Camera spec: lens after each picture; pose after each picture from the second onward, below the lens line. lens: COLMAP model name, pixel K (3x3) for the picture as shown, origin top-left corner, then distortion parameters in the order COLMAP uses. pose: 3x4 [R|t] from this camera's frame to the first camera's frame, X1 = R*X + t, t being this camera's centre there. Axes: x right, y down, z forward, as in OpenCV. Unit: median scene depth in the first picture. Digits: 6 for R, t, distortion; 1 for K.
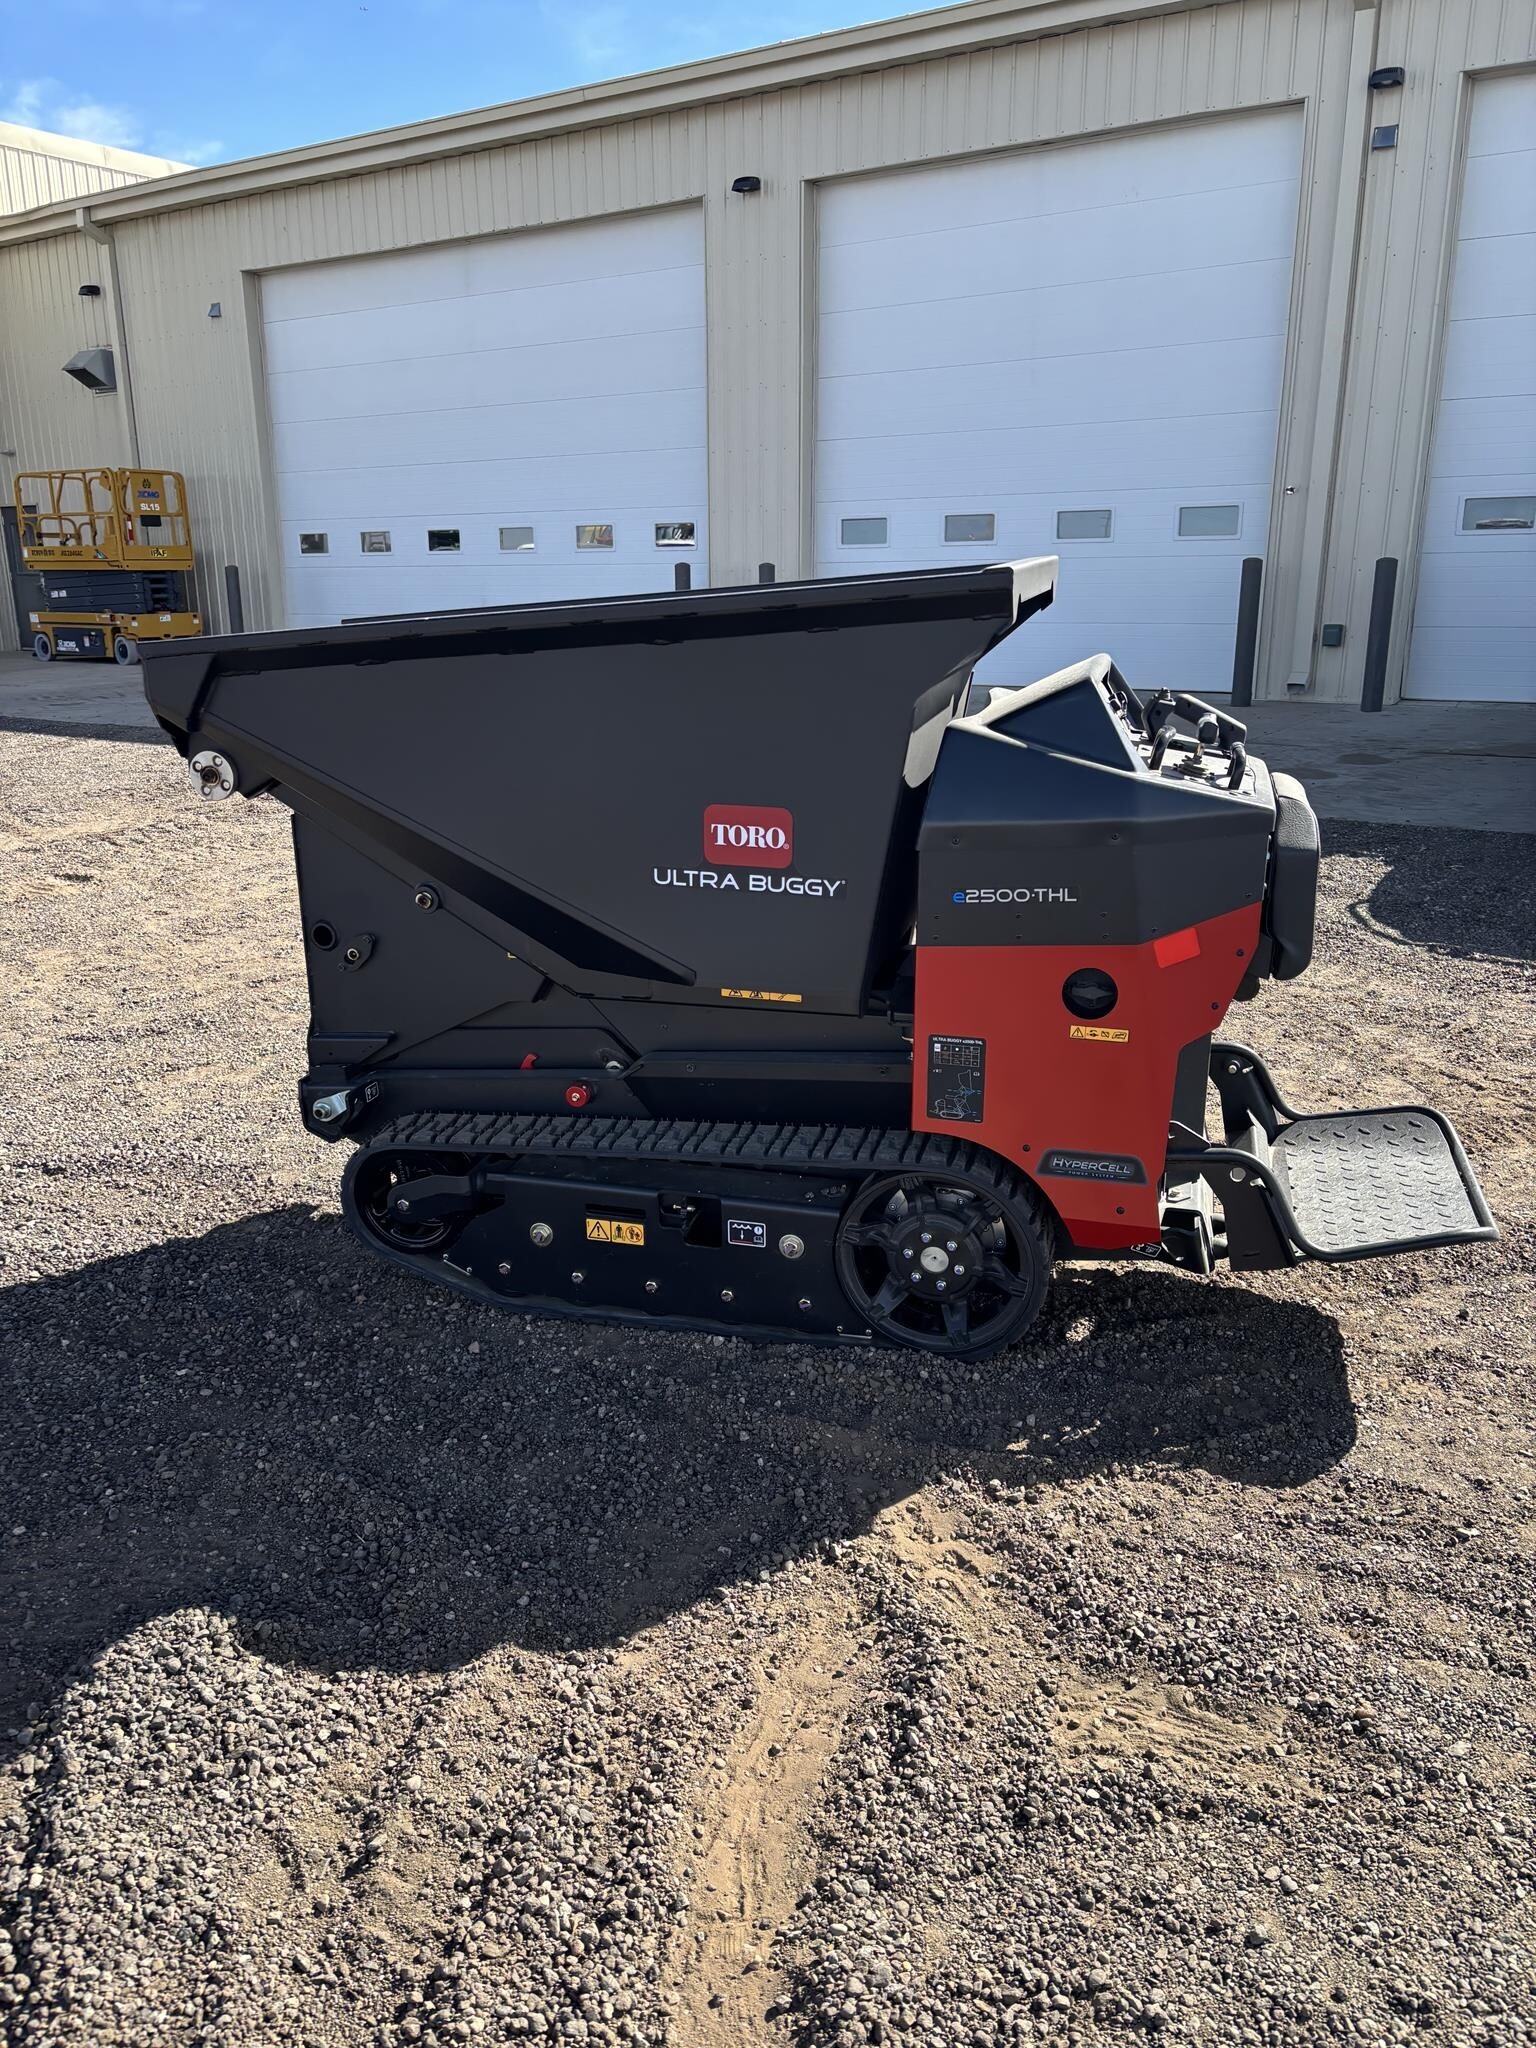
lens RADIAL K [[1540.1, 0, 754.1], [0, 1540.1, 1017.7], [0, 0, 1]] dist [0.048976, -0.058045]
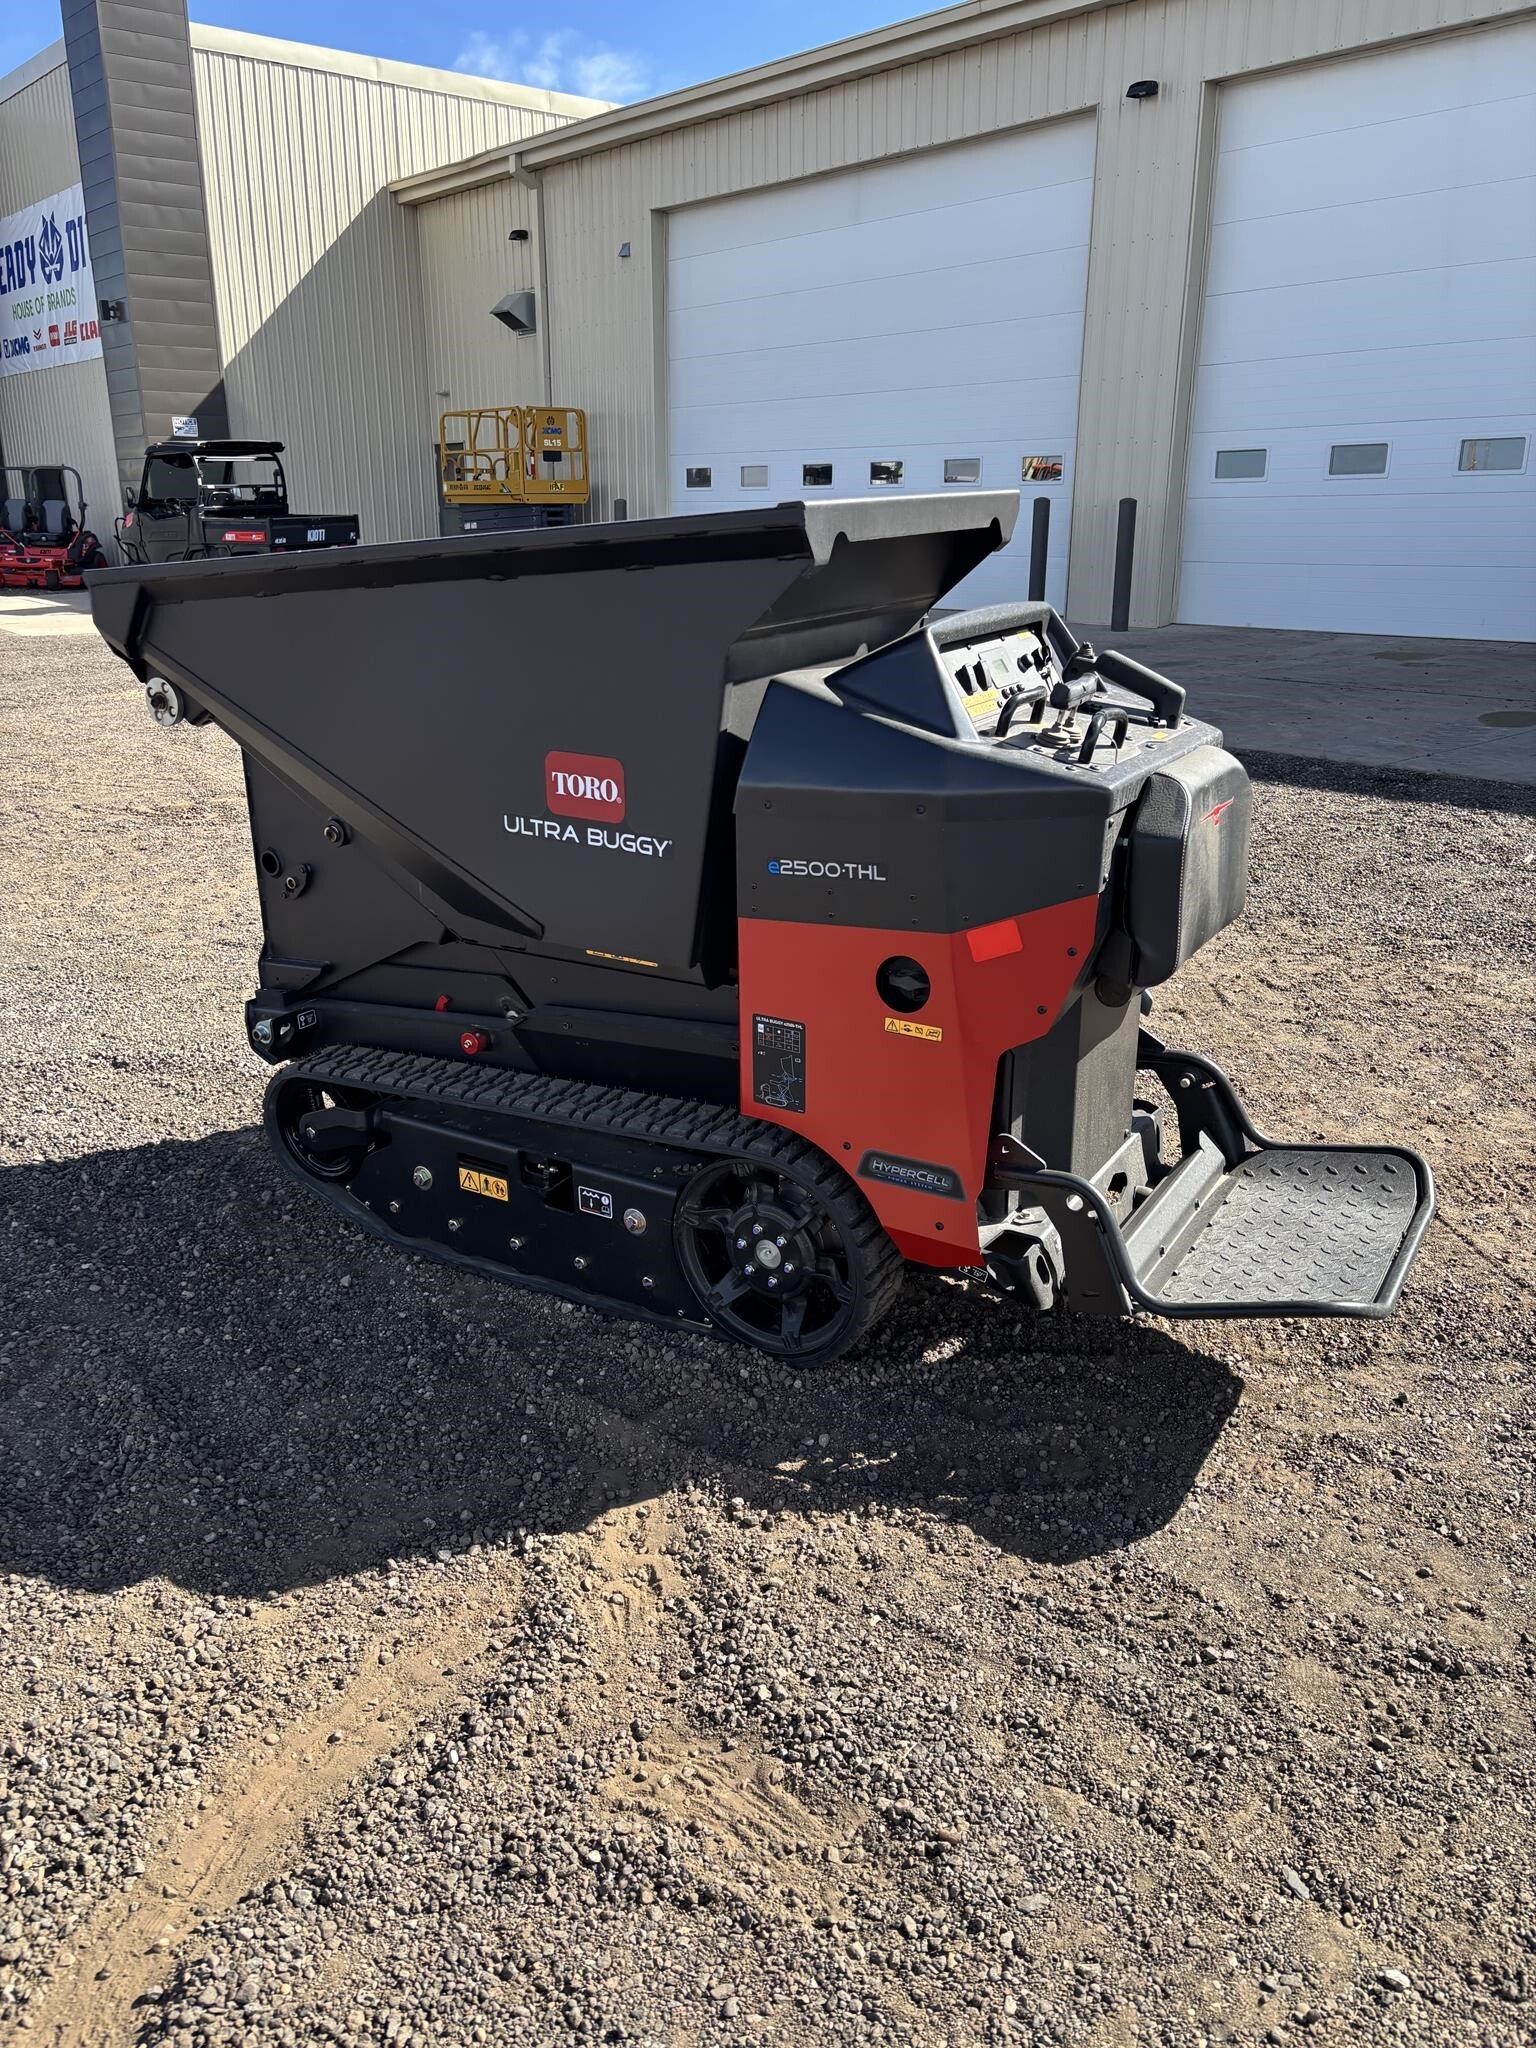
lens RADIAL K [[1540.1, 0, 750.0], [0, 1540.1, 1018.6], [0, 0, 1]] dist [0.048976, -0.058045]
pose [[0.961906, 0.090873, -0.257836, 0.347370], [-0.080964, 0.995521, 0.048816, -0.030251], [0.261117, -0.026081, 0.964955, 0.107969]]
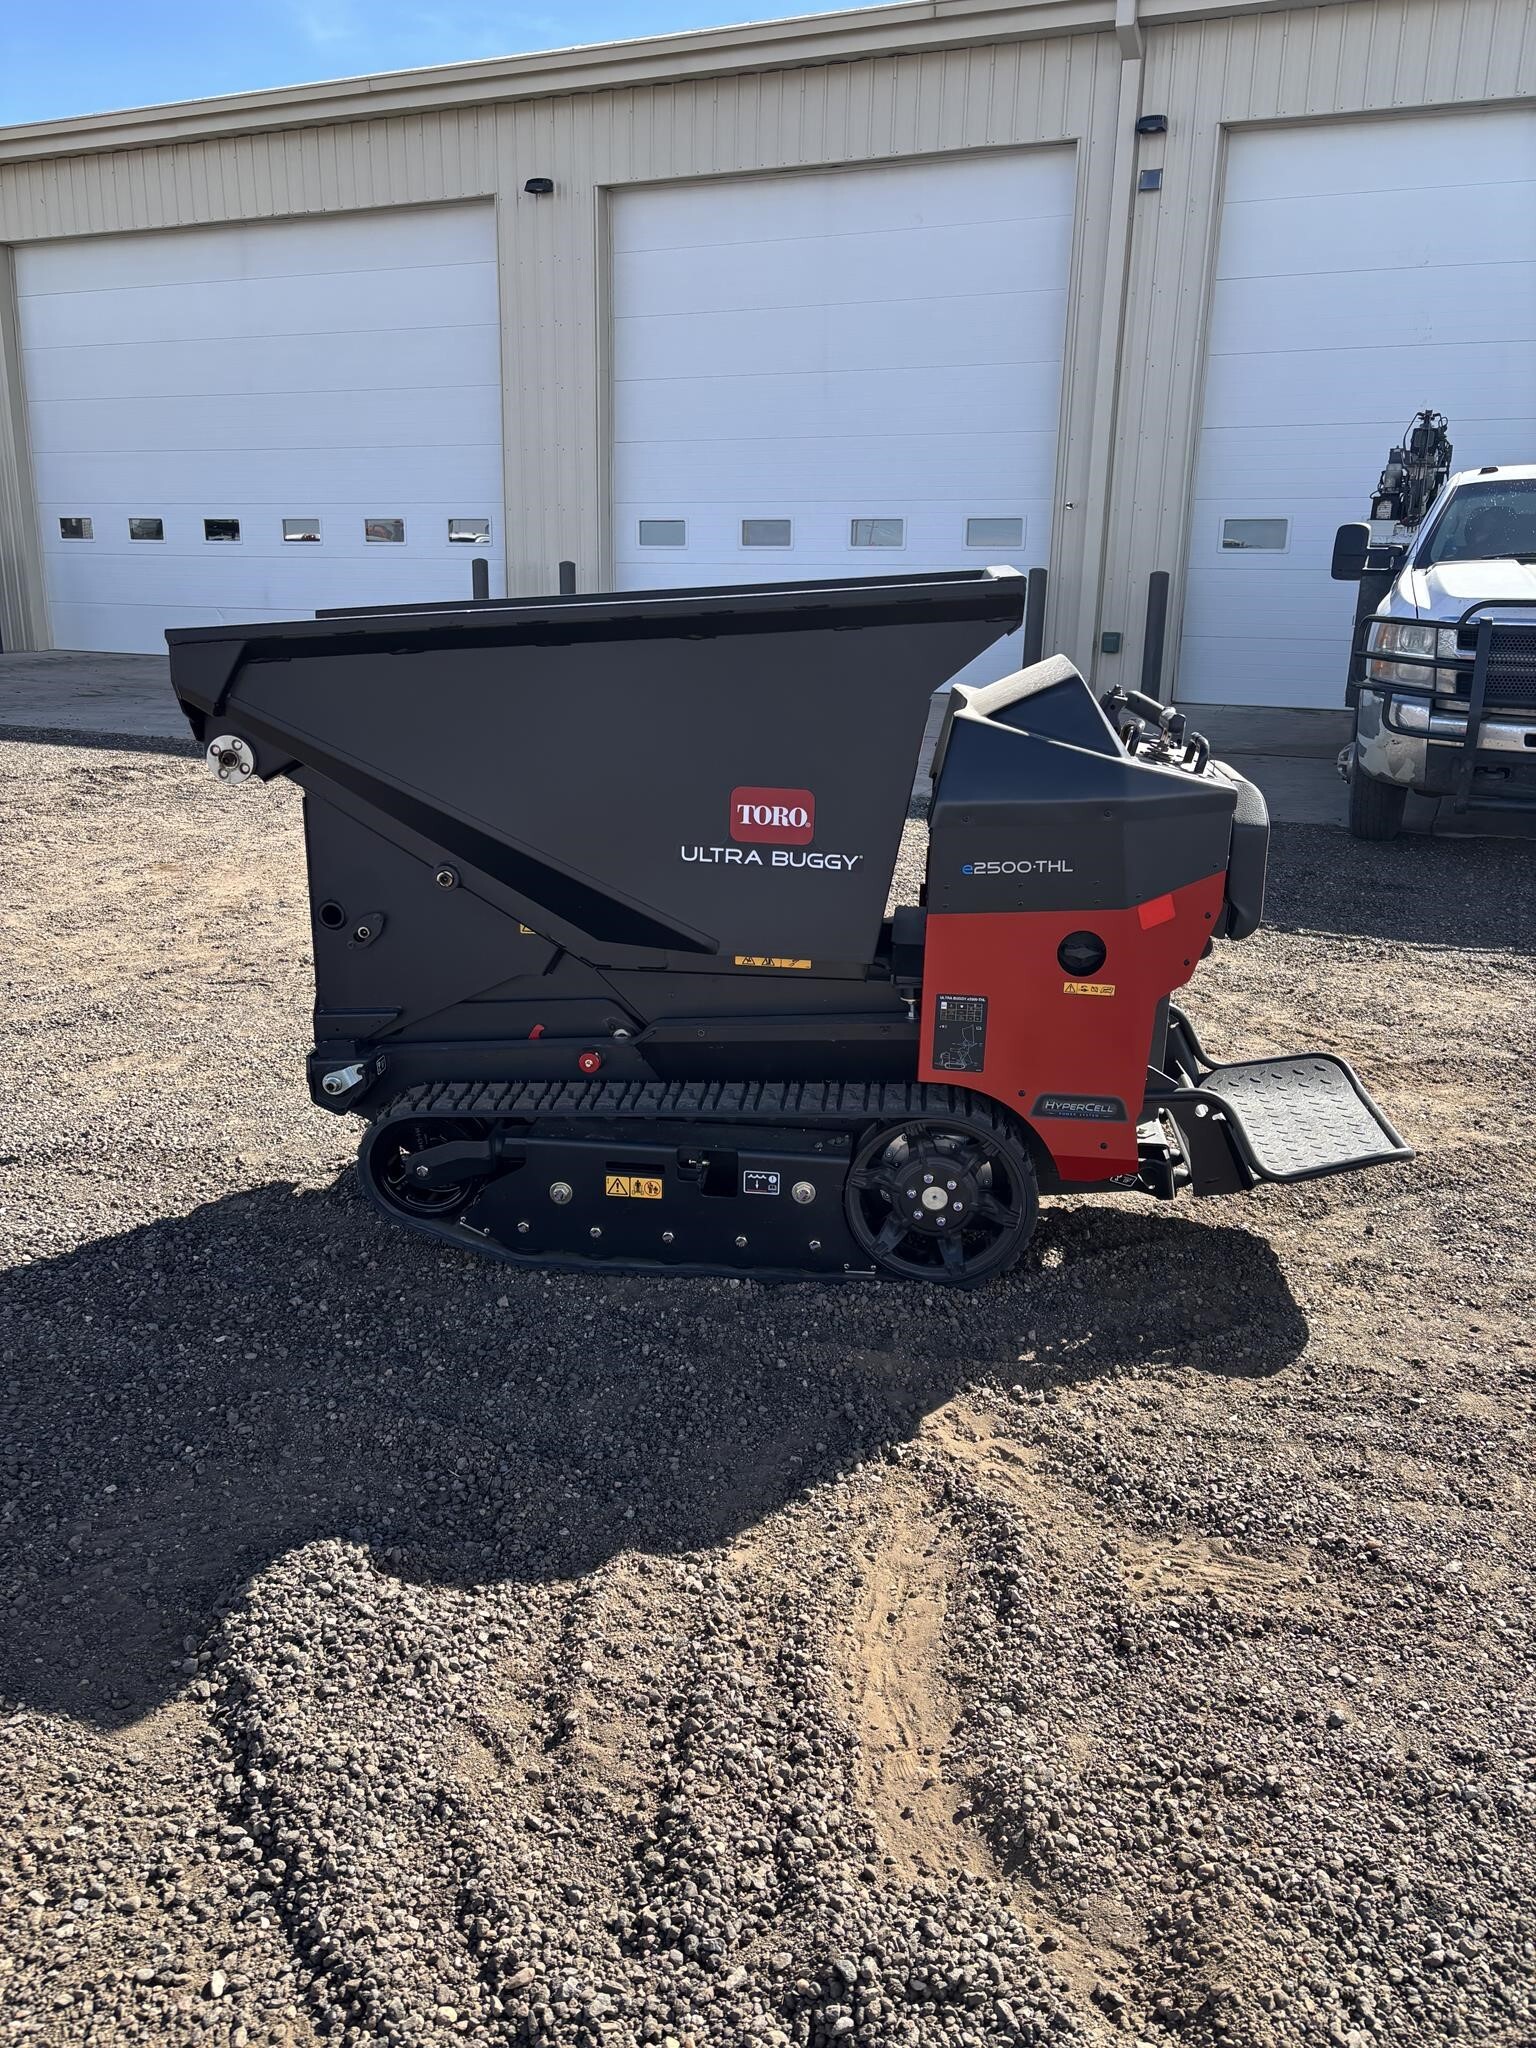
lens RADIAL K [[1540.1, 0, 759.3], [0, 1540.1, 1008.5], [0, 0, 1]] dist [0.048976, -0.058045]
pose [[0.987649, -0.020998, 0.155272, -0.183804], [0.021862, 0.999754, -0.003854, 0.022918], [-0.155153, 0.007201, 0.987864, -0.077188]]
